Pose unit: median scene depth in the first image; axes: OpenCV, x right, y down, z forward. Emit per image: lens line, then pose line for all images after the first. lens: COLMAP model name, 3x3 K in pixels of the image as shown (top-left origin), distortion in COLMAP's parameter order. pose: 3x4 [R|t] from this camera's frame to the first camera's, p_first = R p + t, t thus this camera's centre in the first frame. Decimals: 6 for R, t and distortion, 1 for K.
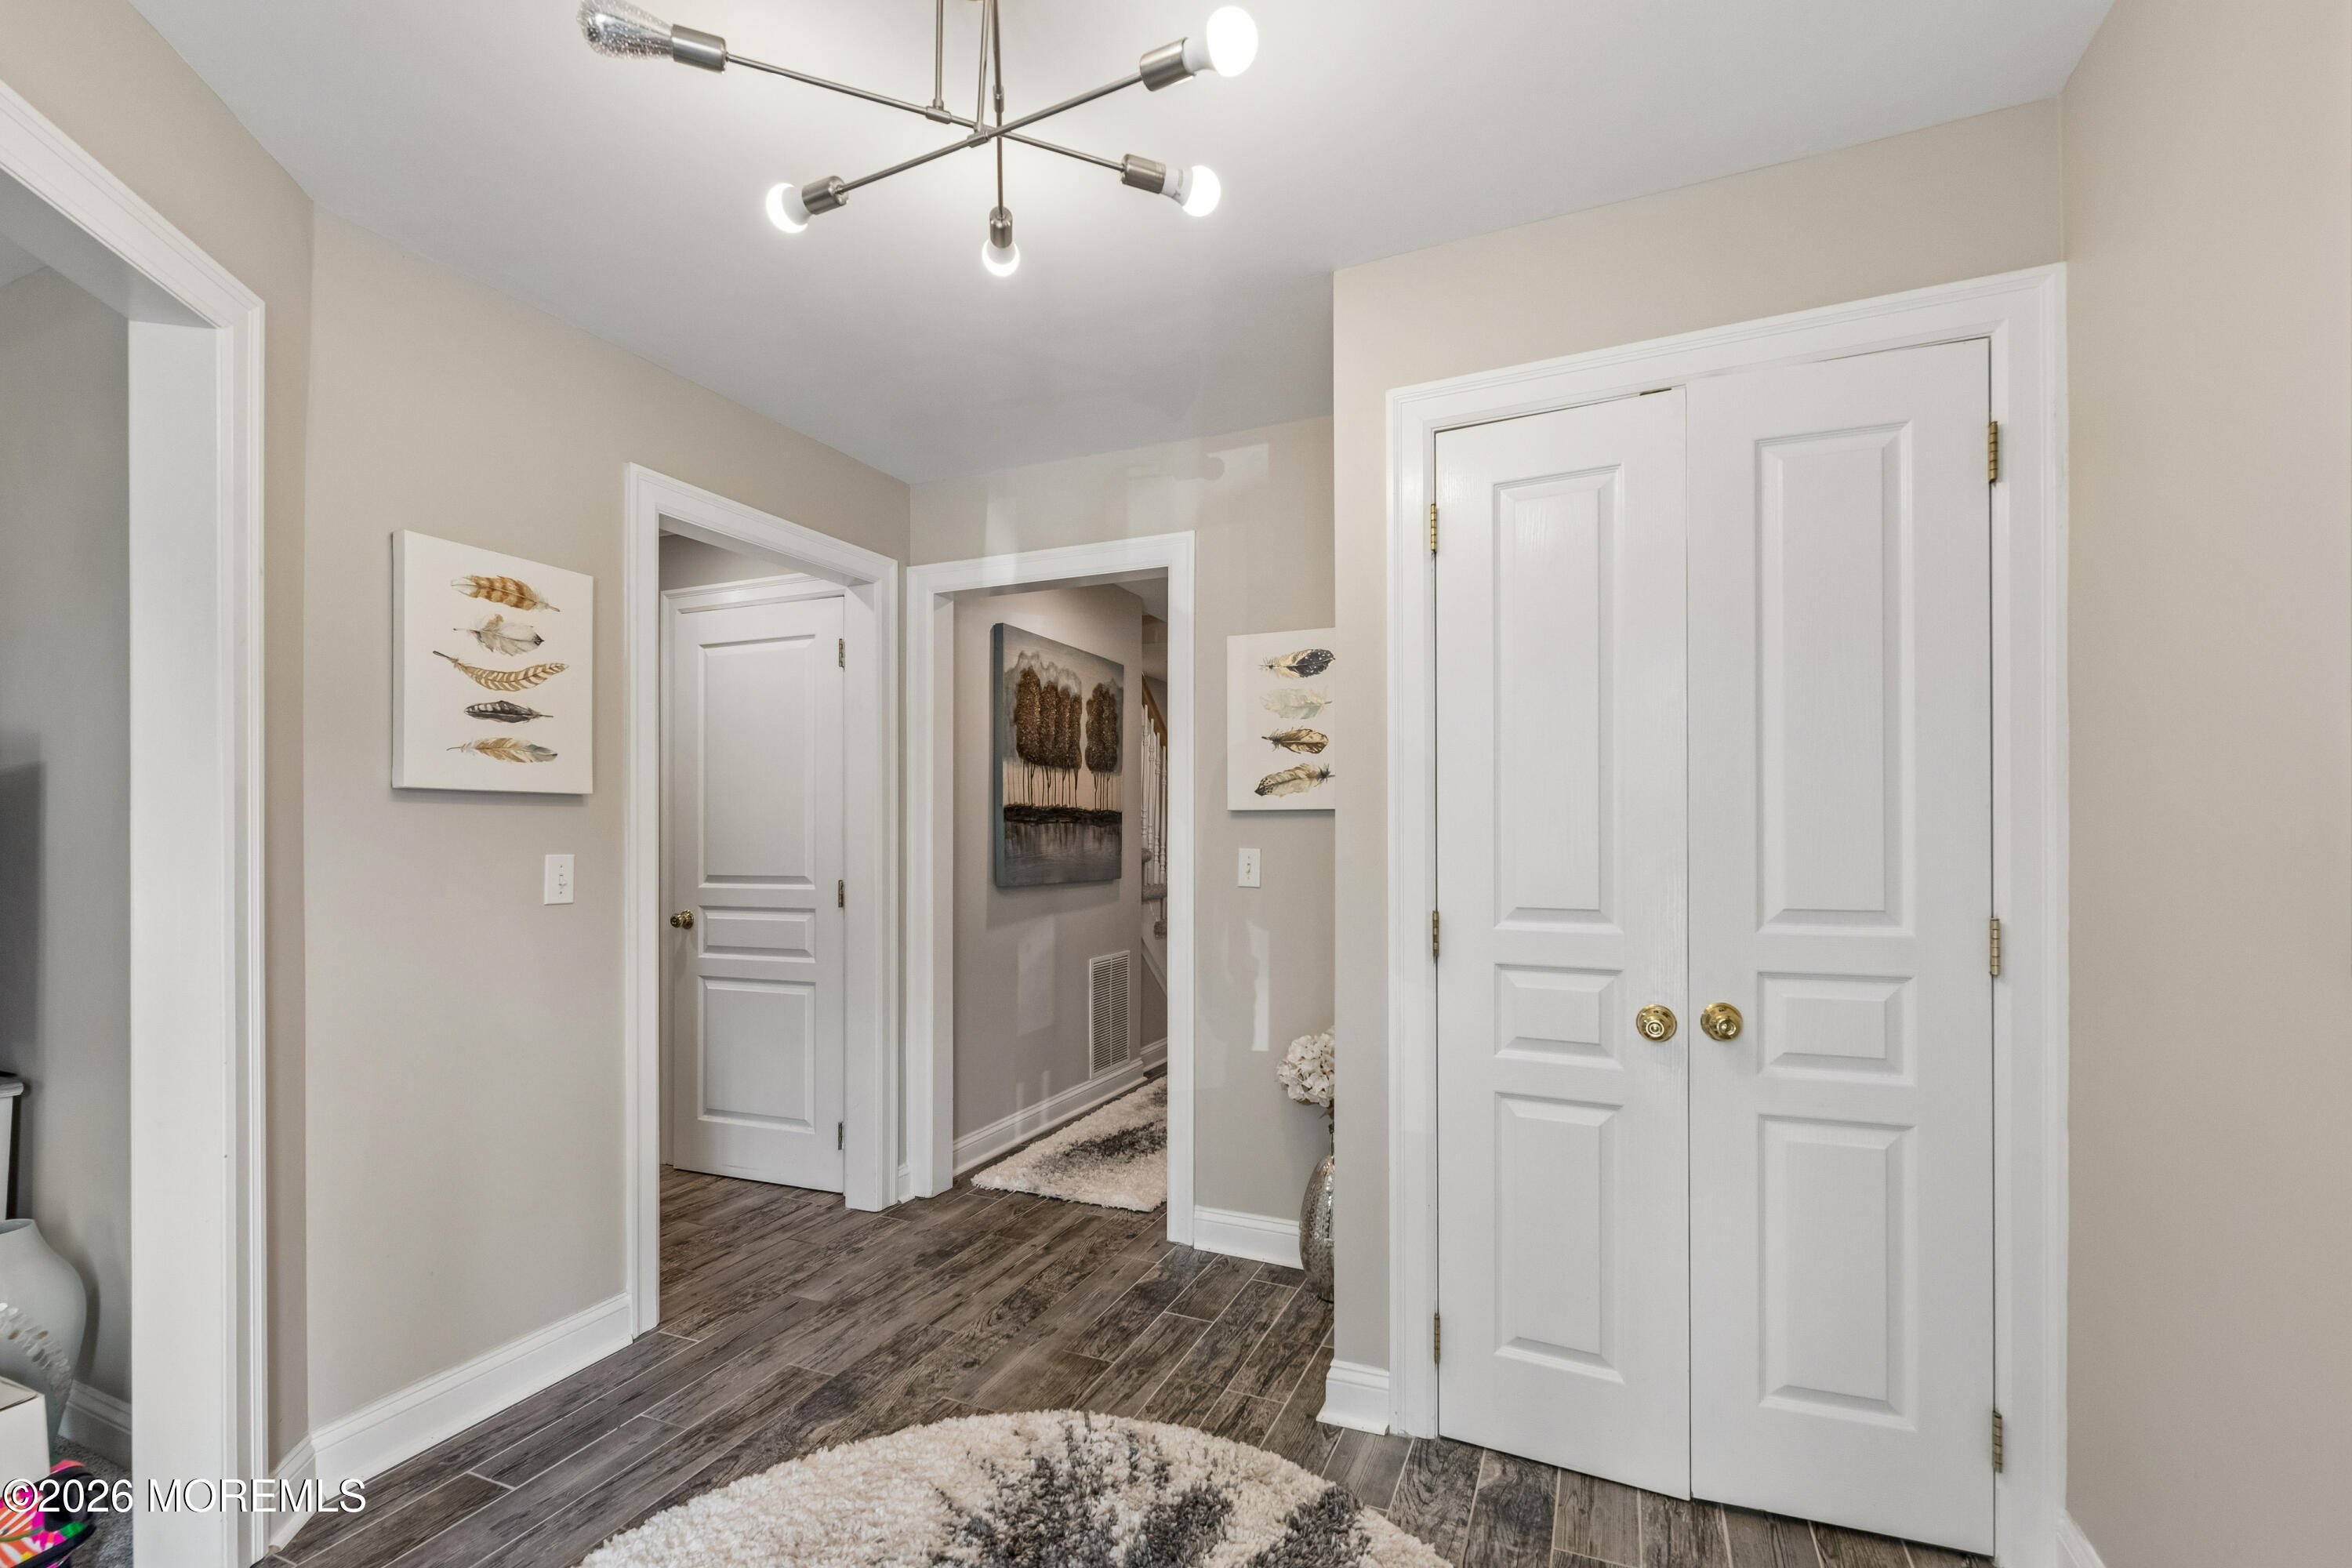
lens RADIAL K [[1039.8, 0, 1154.4], [0, 1039.8, 833.4], [0, 0, 1]] dist [0.001392, -0.001097]
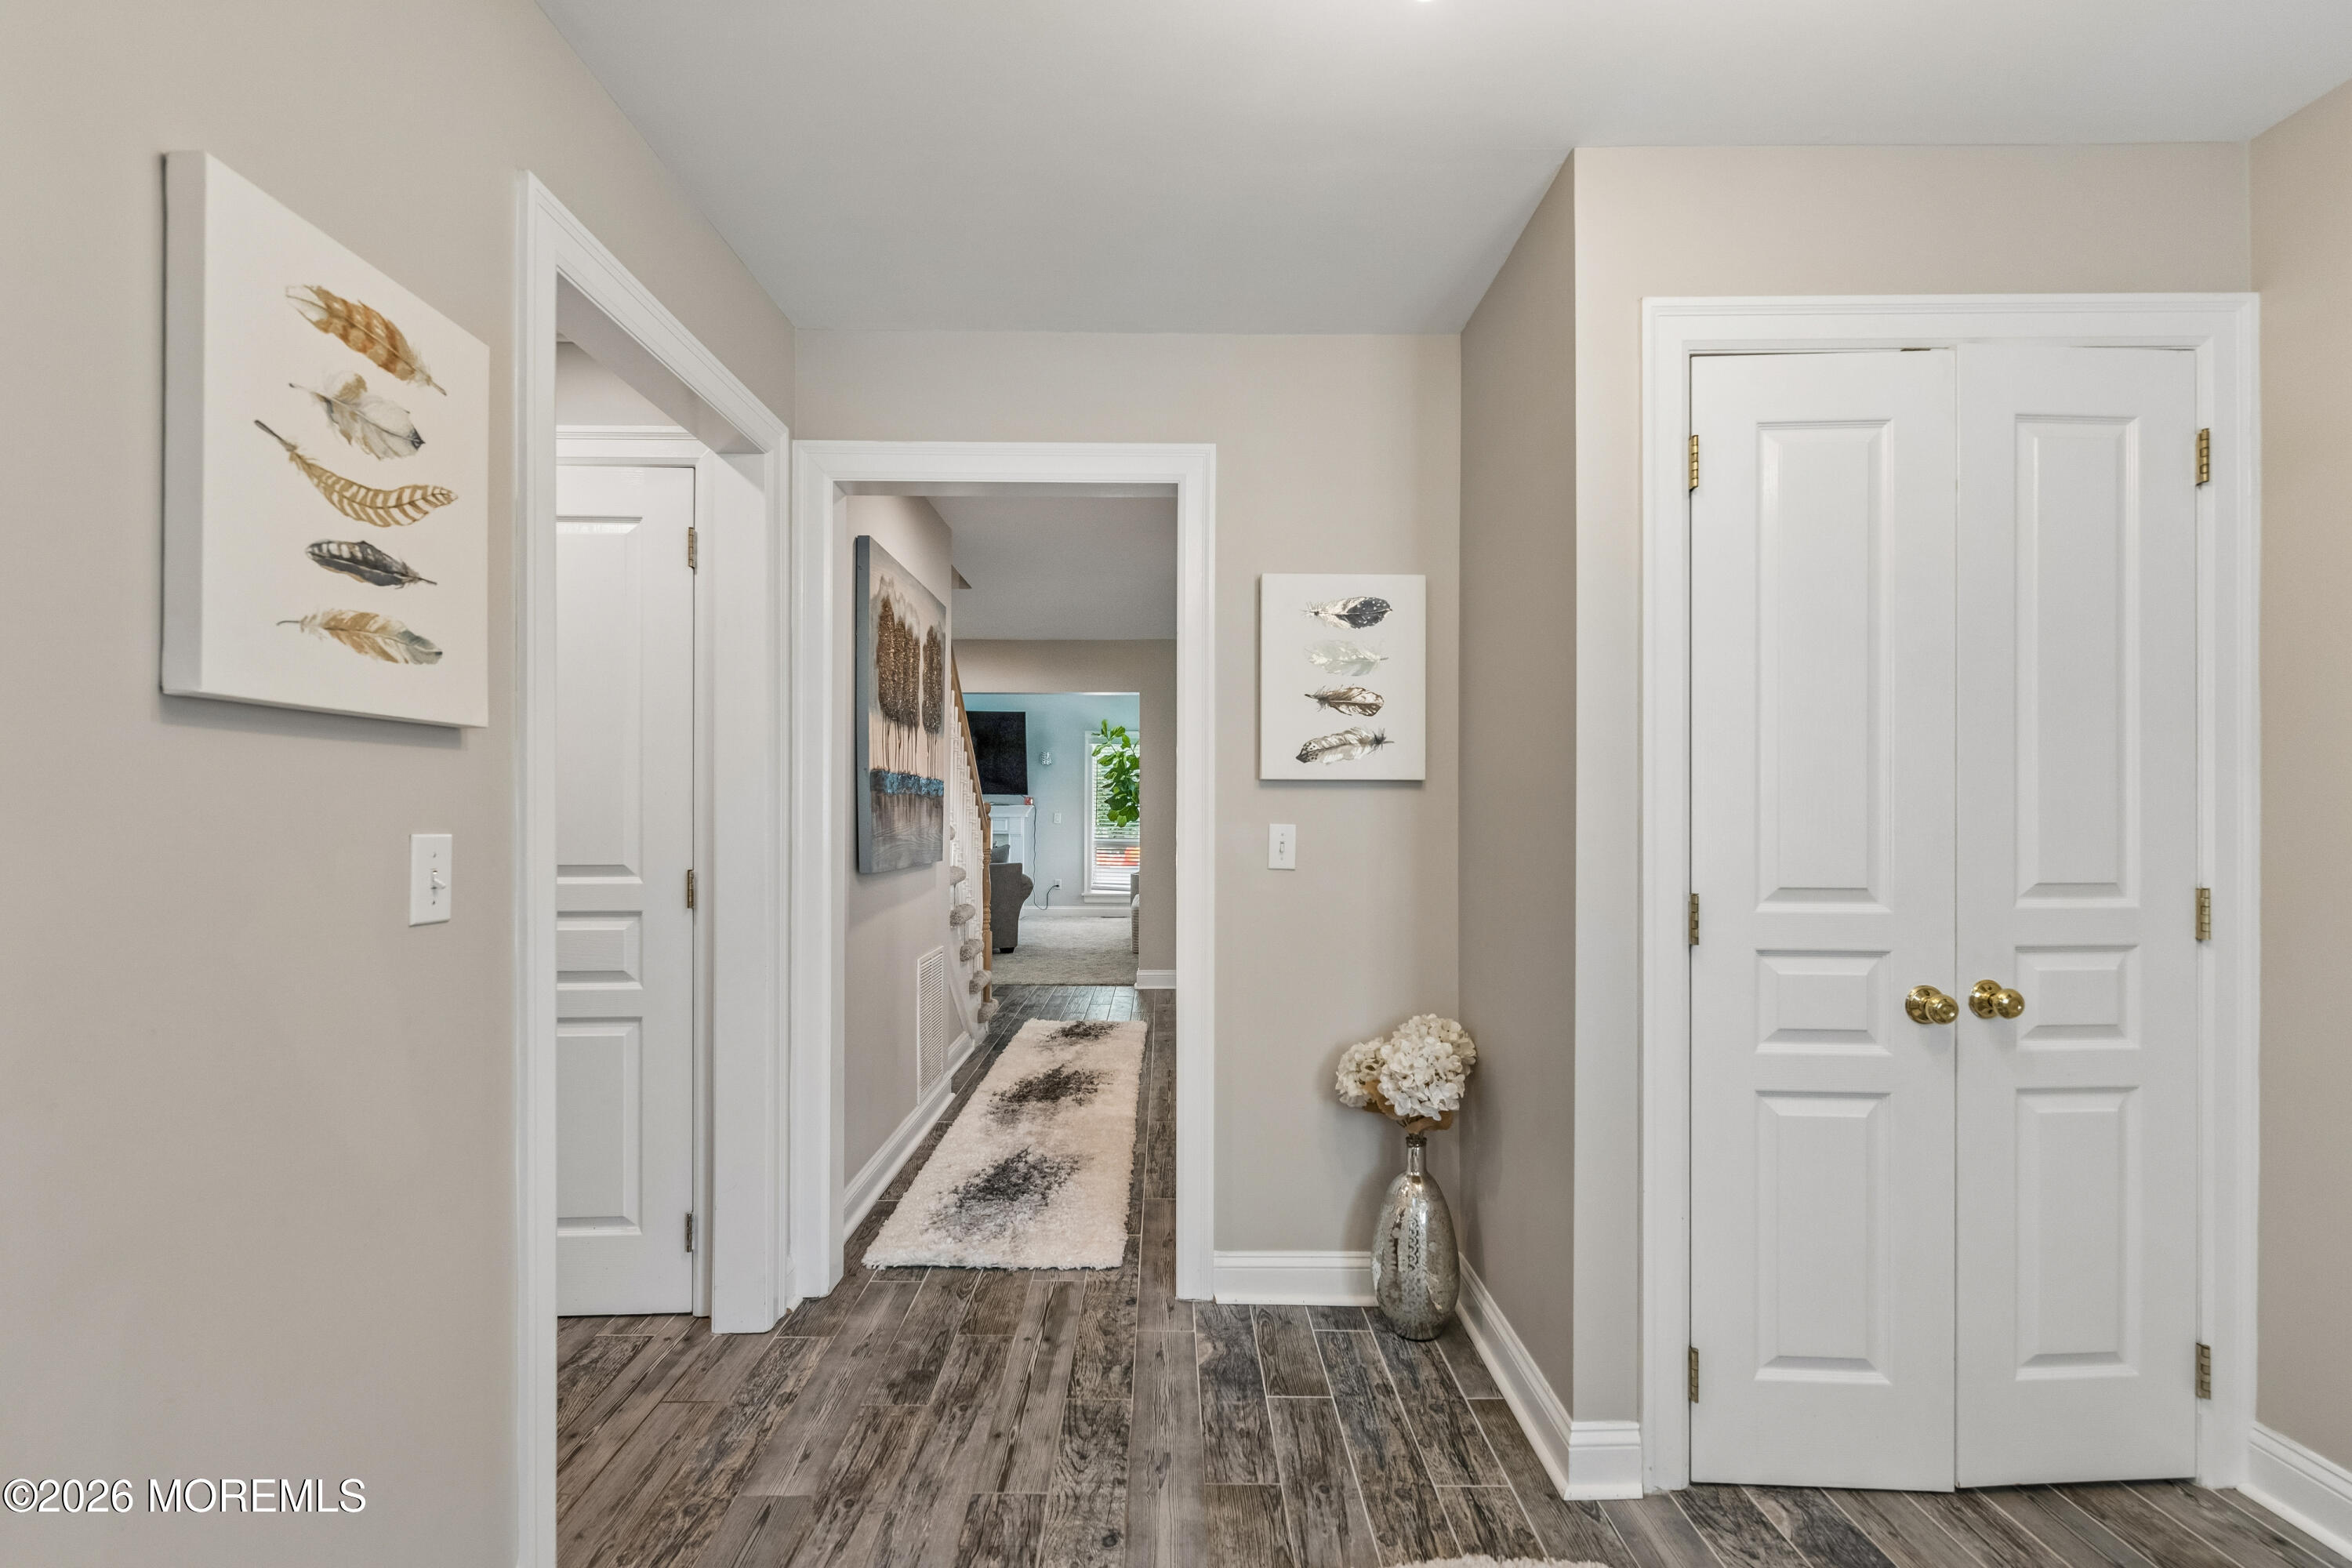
lens RADIAL K [[1039.8, 0, 1162.8], [0, 1039.8, 813.2], [0, 0, 1]] dist [0.001392, -0.001097]
pose [[0.909689, 0.004755, 0.415262, -0.454076], [-0.005508, 0.999985, 0.000616, 0.006760], [-0.415253, -0.002847, 0.909702, 0.336988]]
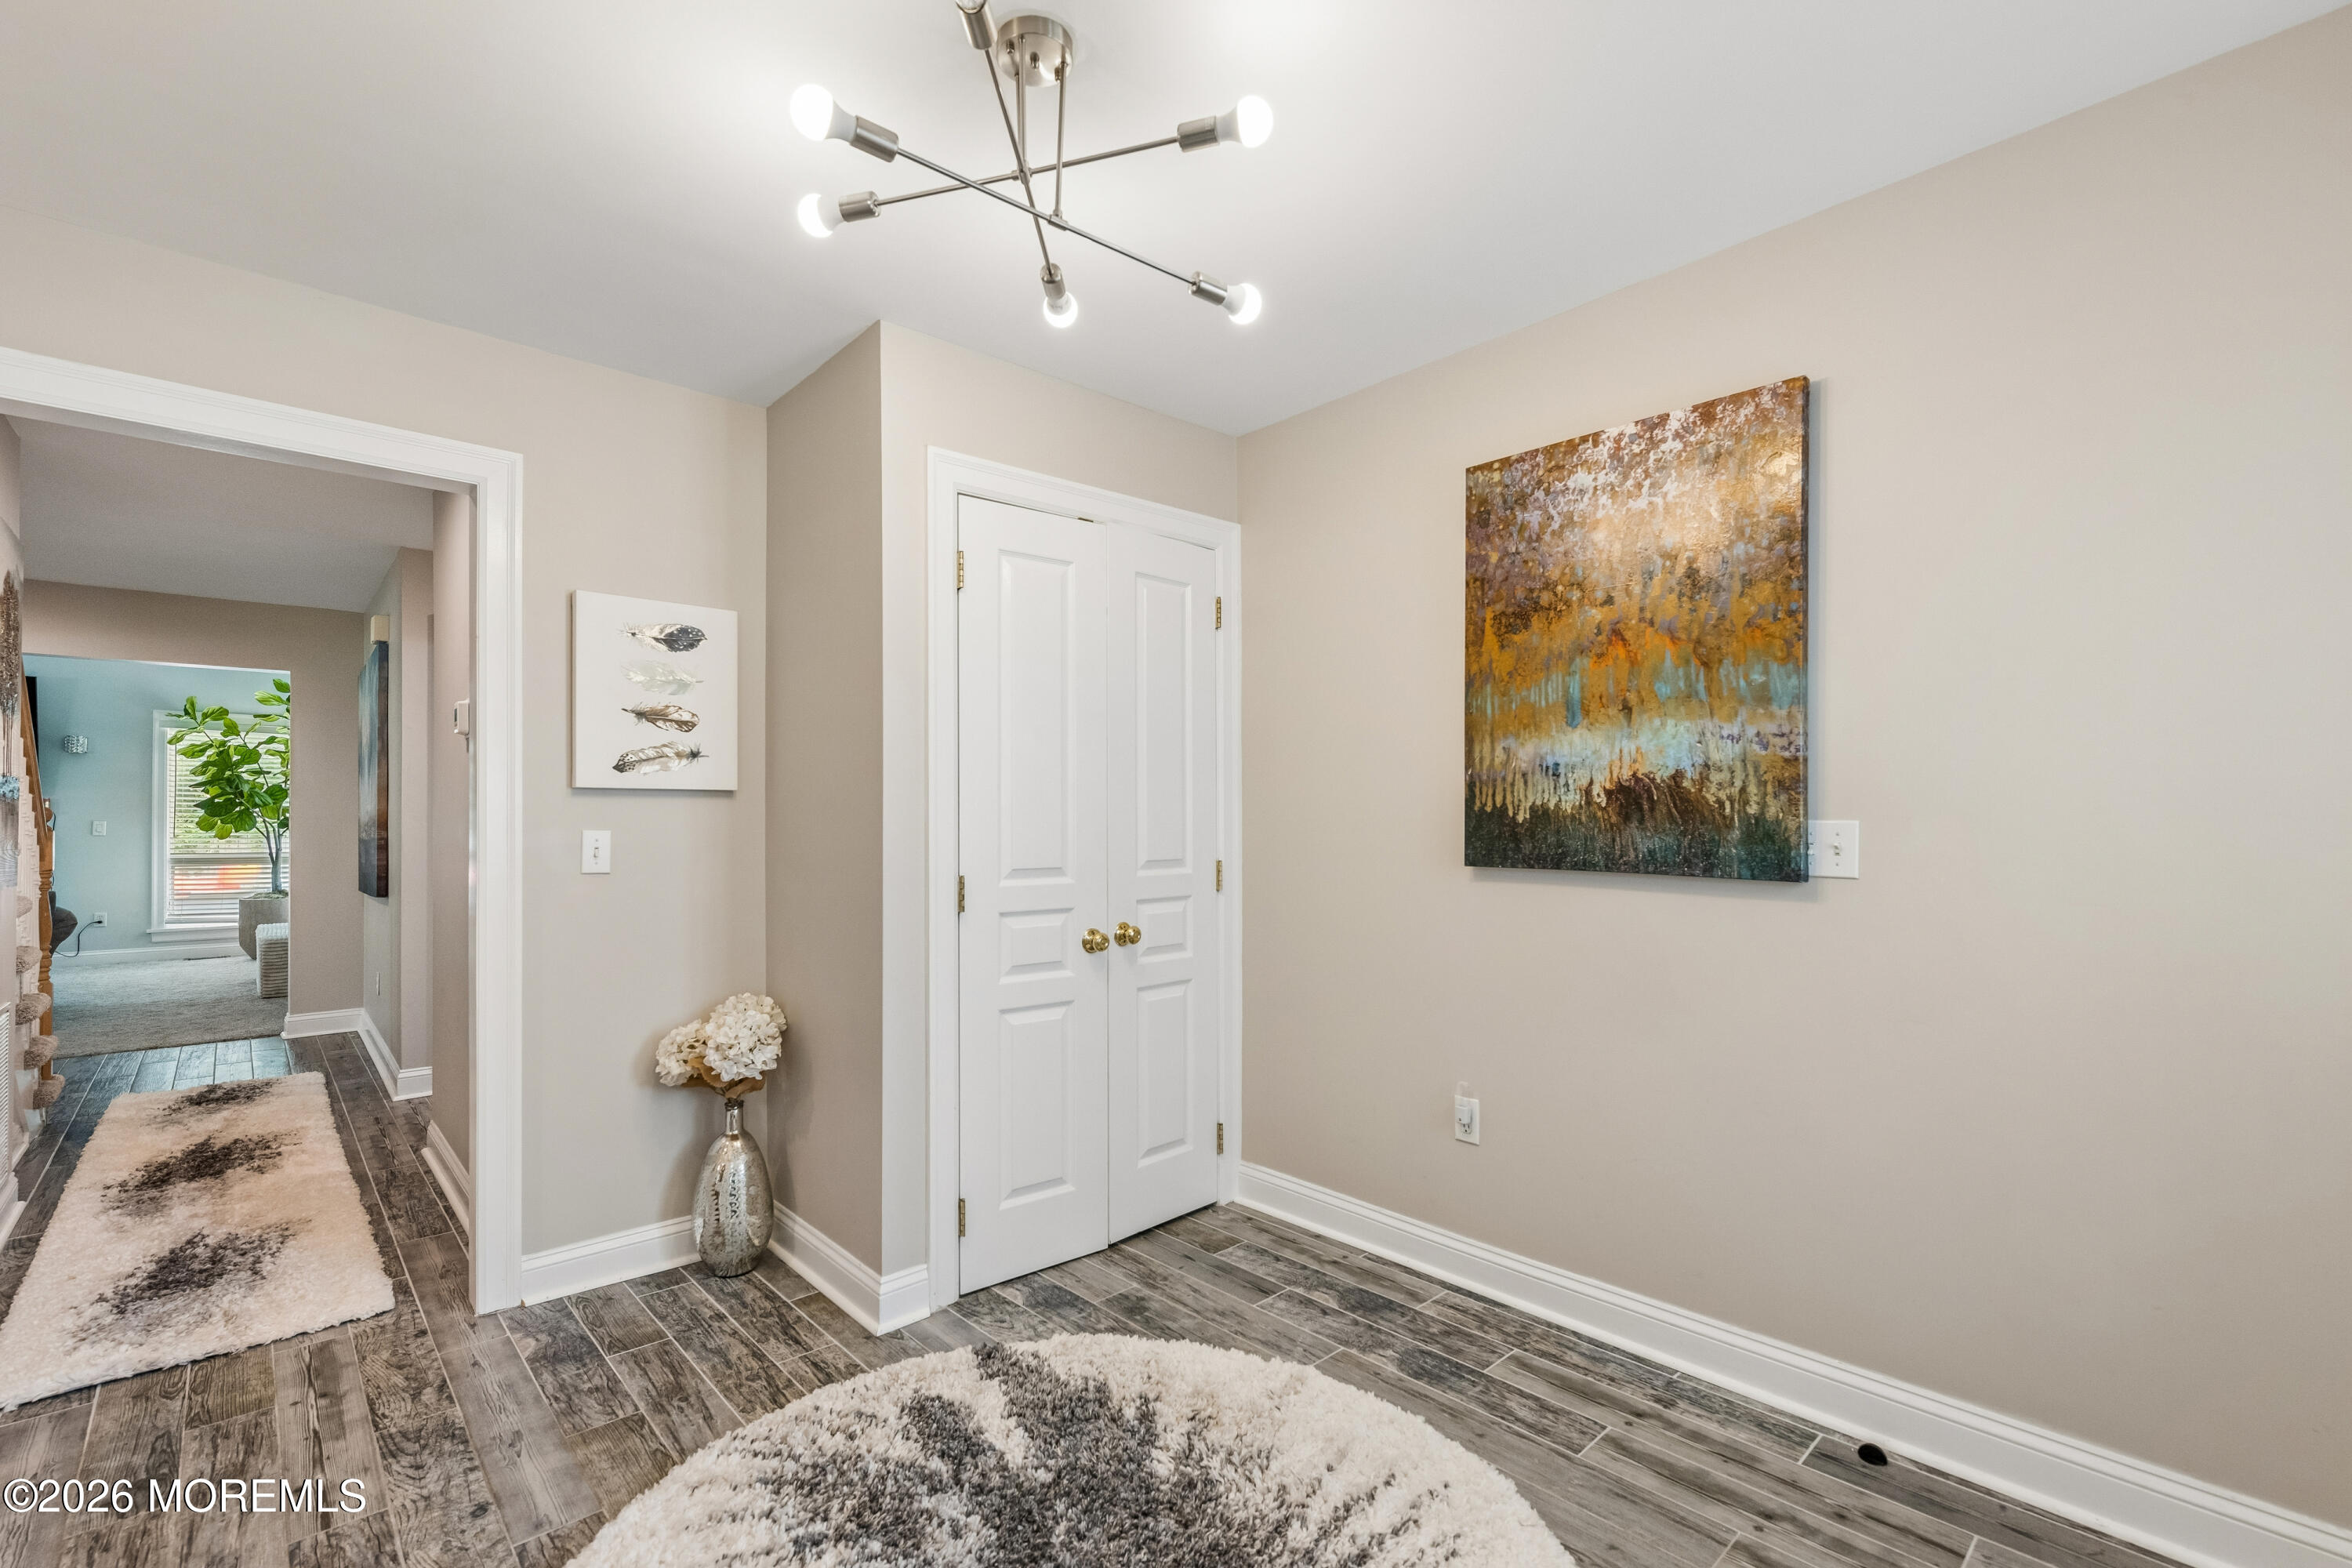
lens RADIAL K [[1039.8, 0, 1181.5], [0, 1039.8, 813.0], [0, 0, 1]] dist [0.001392, -0.001097]
pose [[0.390807, 0.007115, 0.920445, -0.691181], [-0.001154, 0.999973, -0.007239, 0.006606], [-0.920472, 0.001767, 0.390805, 0.235997]]
